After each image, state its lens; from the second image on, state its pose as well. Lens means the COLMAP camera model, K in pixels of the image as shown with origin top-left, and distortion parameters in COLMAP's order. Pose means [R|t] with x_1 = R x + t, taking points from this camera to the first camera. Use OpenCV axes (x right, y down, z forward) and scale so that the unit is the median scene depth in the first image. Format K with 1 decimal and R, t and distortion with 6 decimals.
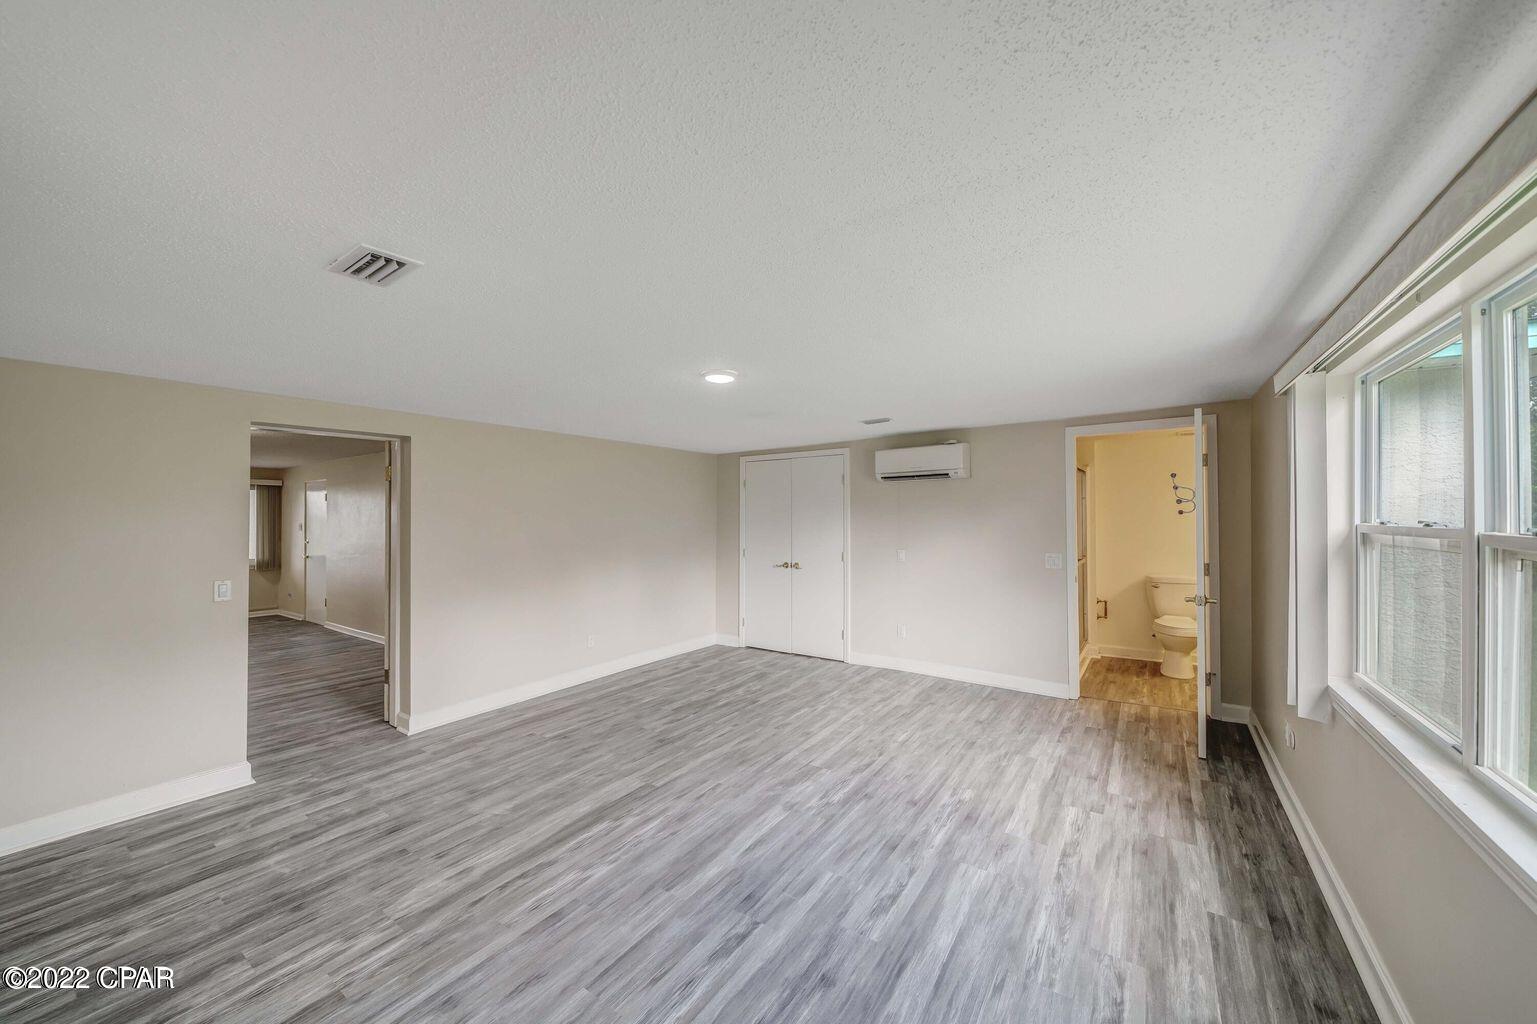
lens RADIAL K [[550.1, 0, 761.3], [0, 550.1, 519.8], [0, 0, 1]] dist [-0.004847, -0.000116]
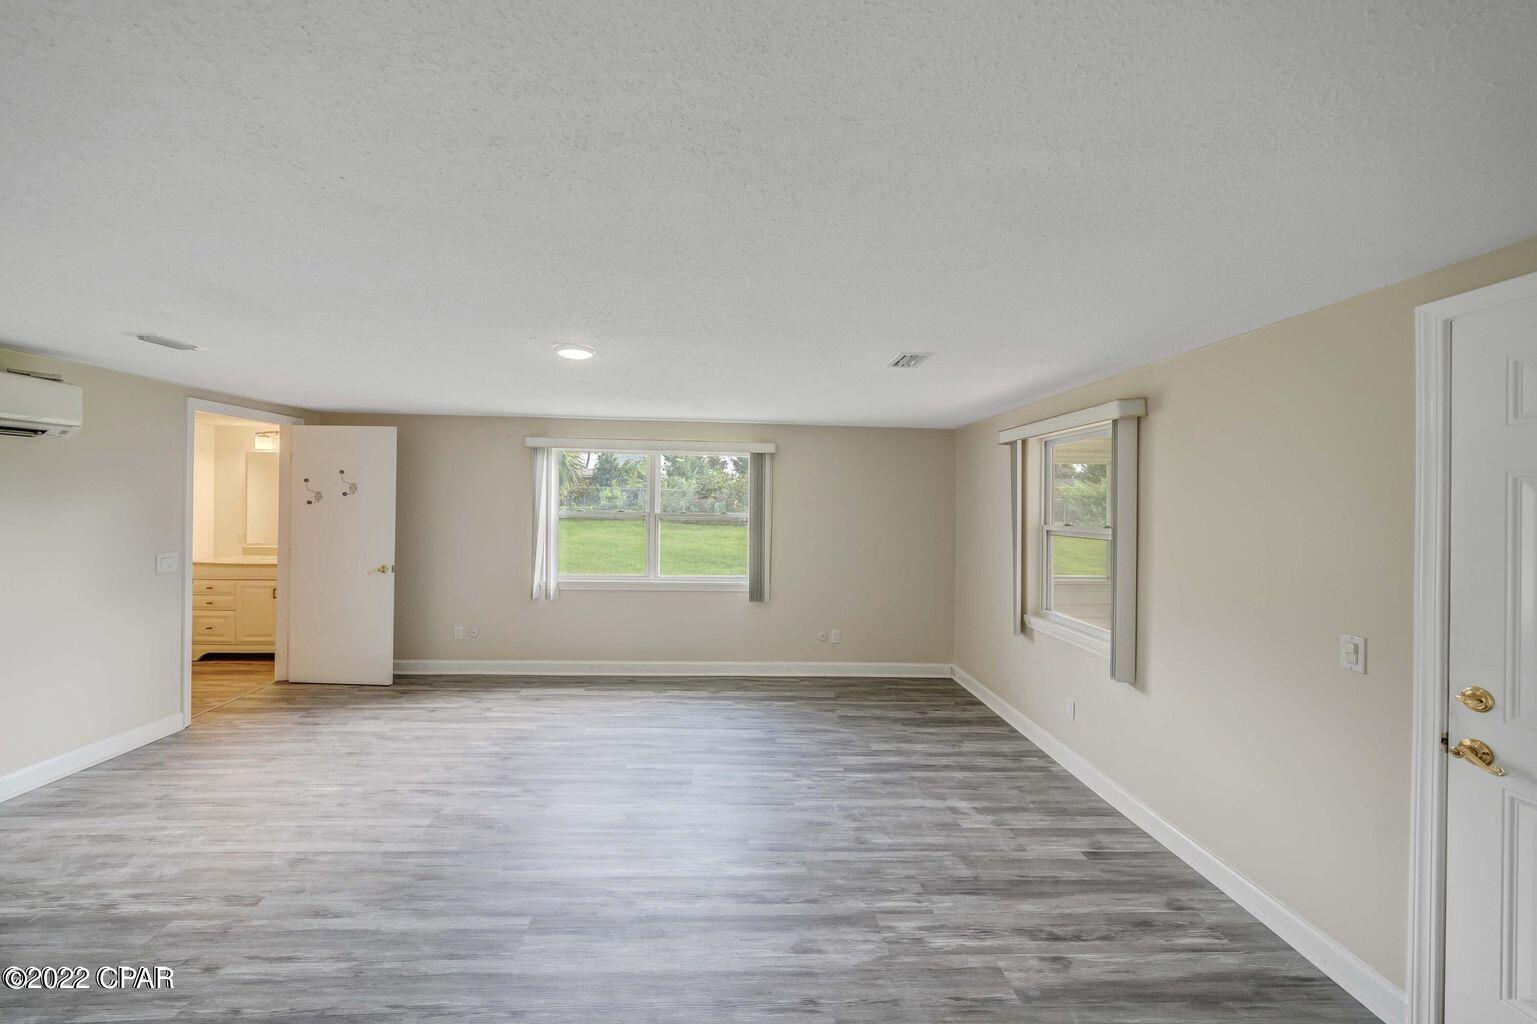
lens RADIAL K [[550.1, 0, 755.8], [0, 550.1, 502.2], [0, 0, 1]] dist [-0.004847, -0.000116]
pose [[-0.608817, 0.000905, 0.793310, -0.948564], [-0.003035, 0.999989, -0.003470, -0.015718], [-0.793305, -0.004520, -0.608808, 1.284641]]
